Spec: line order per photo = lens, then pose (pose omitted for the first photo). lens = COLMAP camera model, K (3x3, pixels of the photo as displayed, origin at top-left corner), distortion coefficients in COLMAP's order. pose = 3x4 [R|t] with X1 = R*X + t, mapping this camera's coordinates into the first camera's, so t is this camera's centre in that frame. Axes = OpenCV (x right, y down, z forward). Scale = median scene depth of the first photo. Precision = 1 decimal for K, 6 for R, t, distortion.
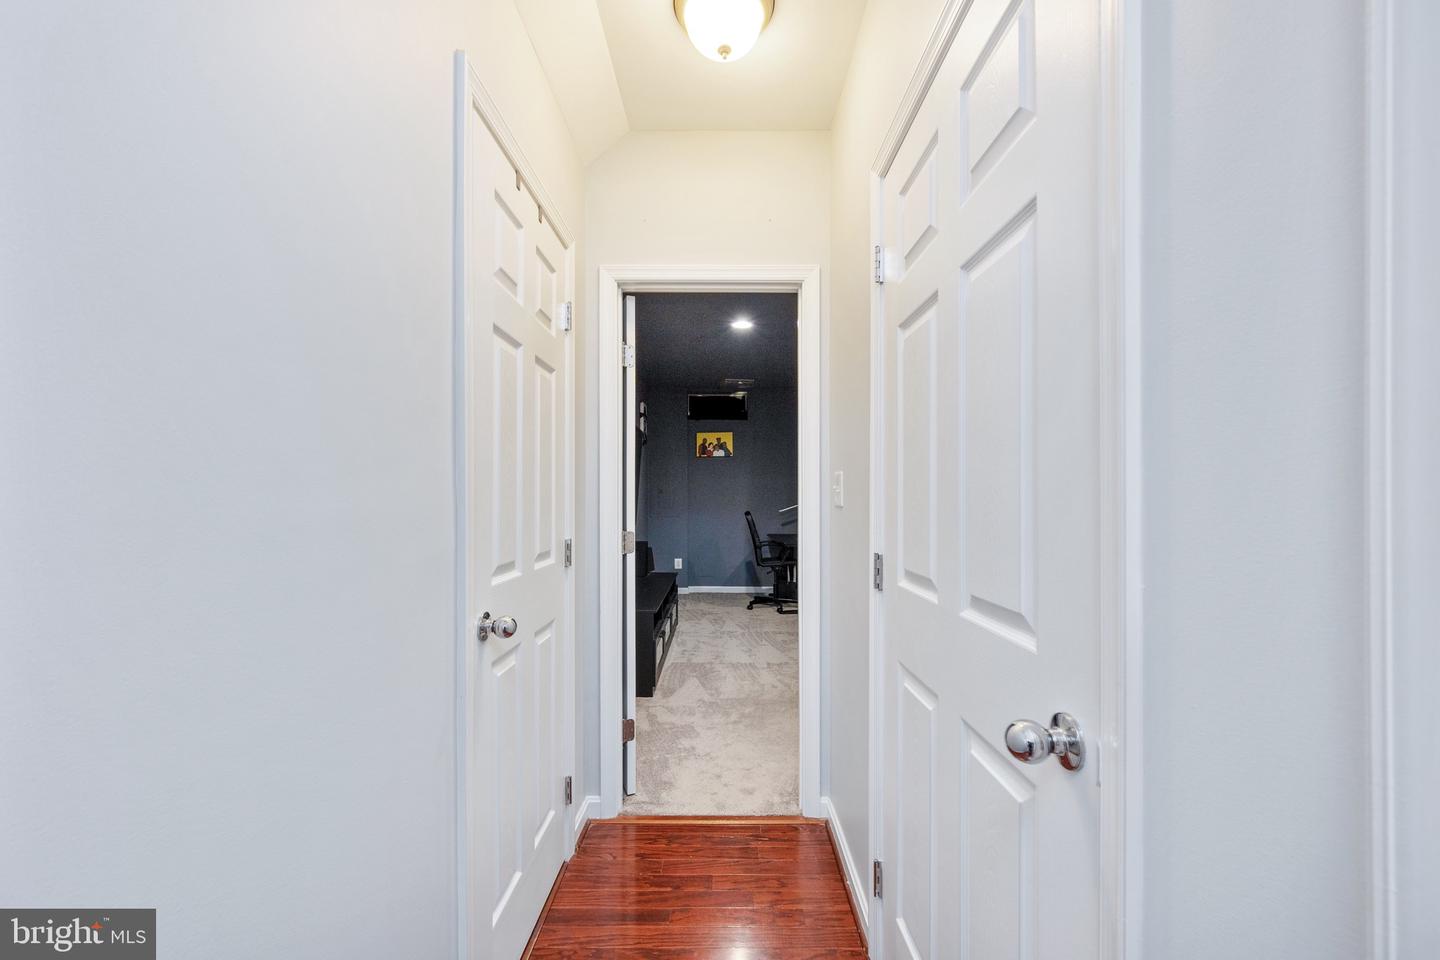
lens RADIAL K [[581.3, 0, 734.6], [0, 581.3, 491.5], [0, 0, 1]] dist [0.000487, -0.001358]
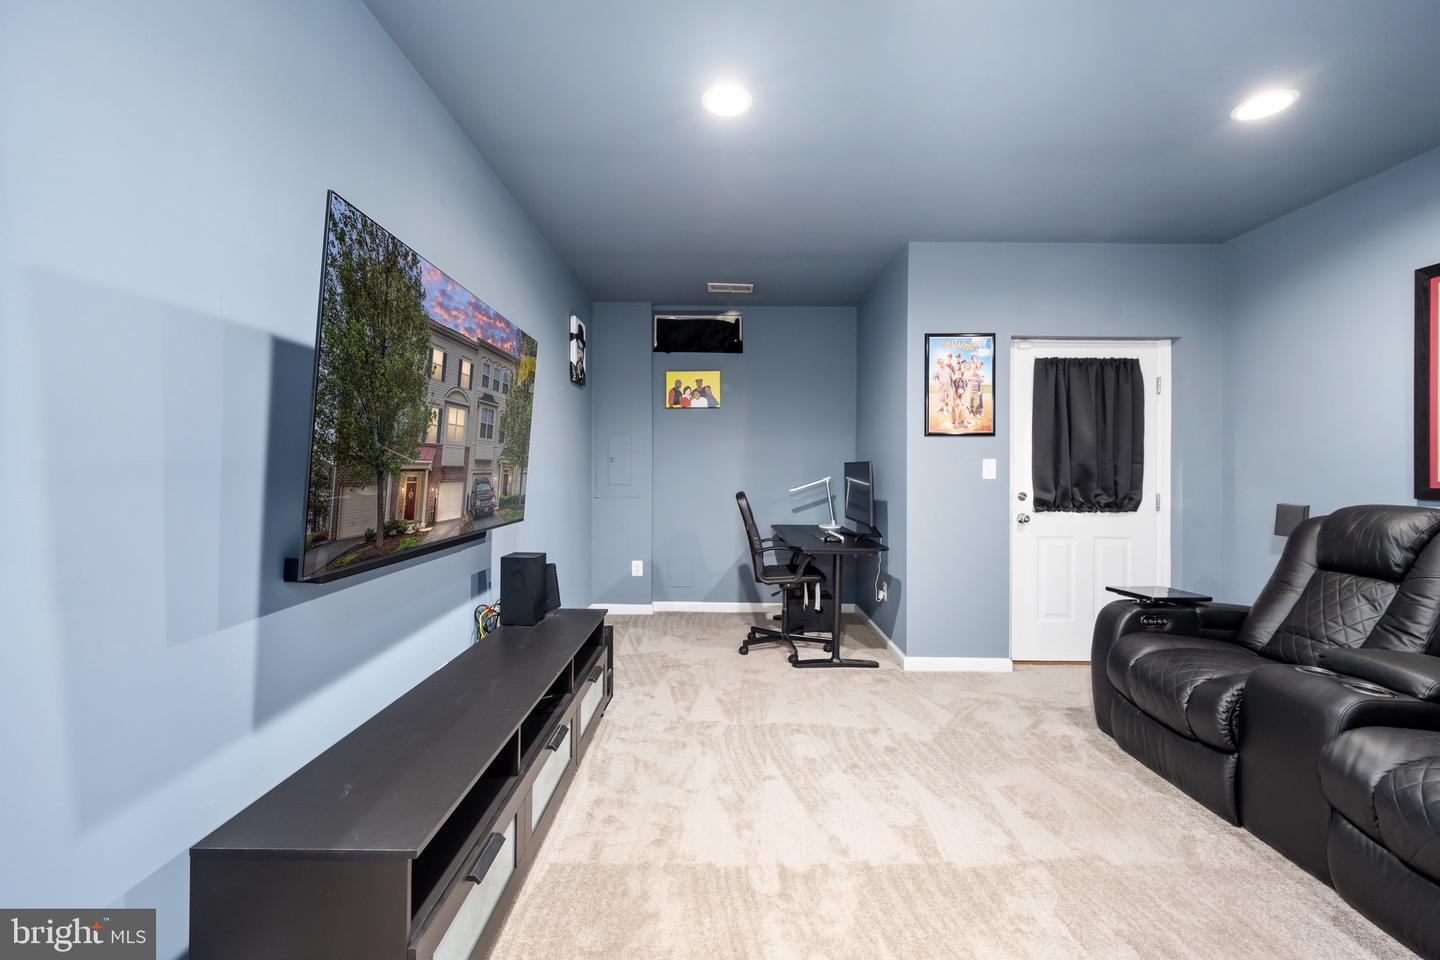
lens RADIAL K [[581.3, 0, 737.7], [0, 581.3, 467.0], [0, 0, 1]] dist [0.000487, -0.001358]
pose [[0.999952, 0.005608, 0.008018, 0.013126], [-0.005676, 0.999947, 0.008540, 0.002533], [-0.007970, -0.008585, 0.999931, 0.362727]]
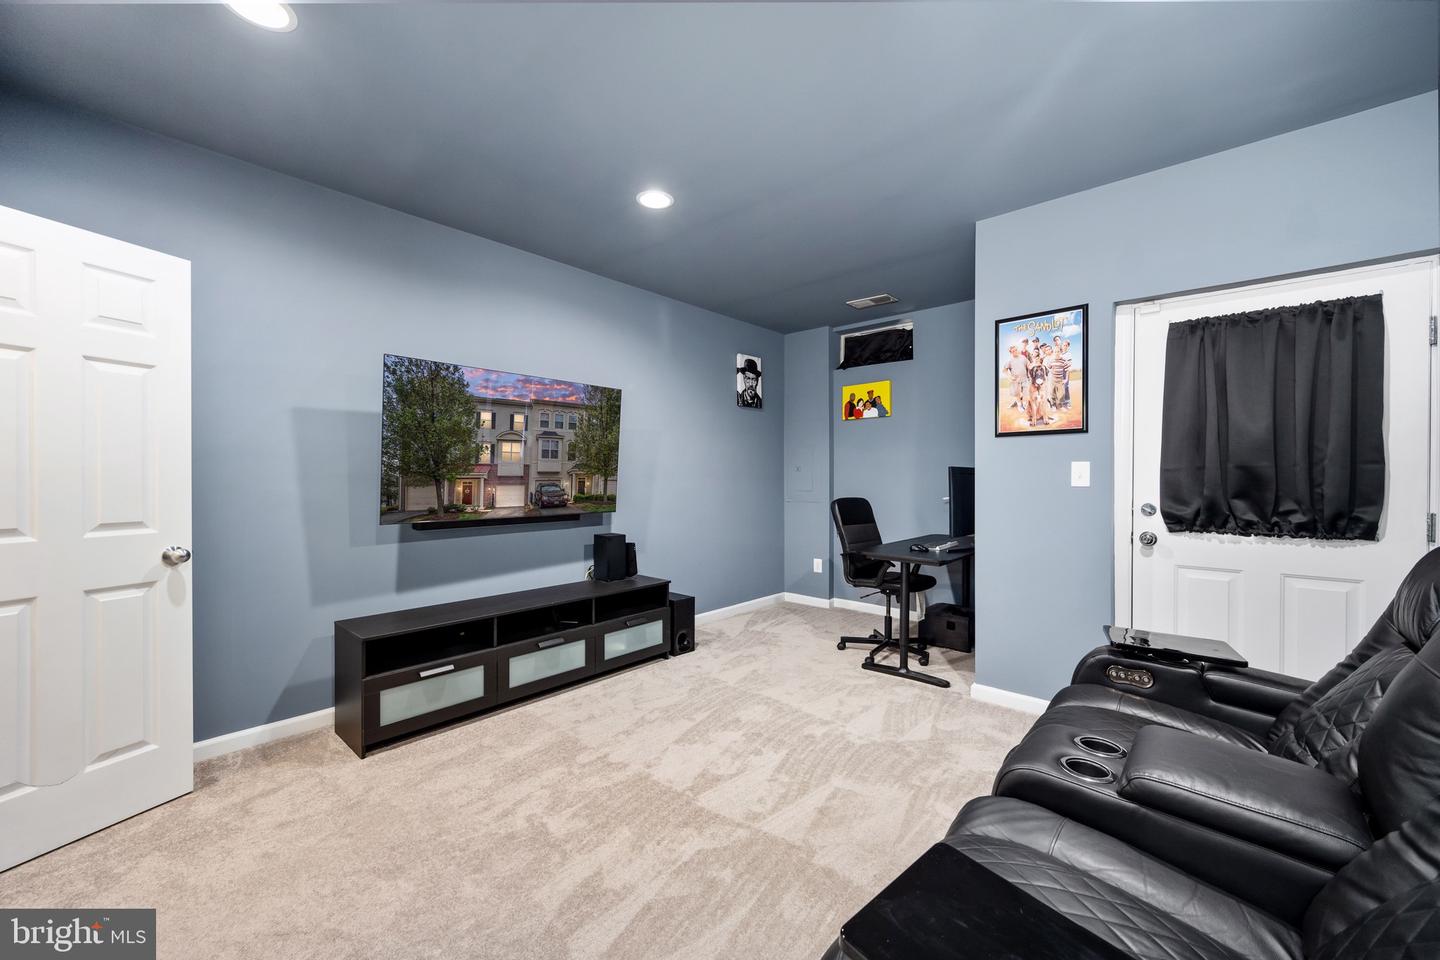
lens RADIAL K [[581.3, 0, 728.0], [0, 581.3, 483.4], [0, 0, 1]] dist [0.000487, -0.001358]
pose [[0.746018, 0.006106, -0.665897, 0.337496], [0.009295, 0.999765, 0.019581, 0.003668], [0.665860, -0.020797, 0.745786, 0.400285]]
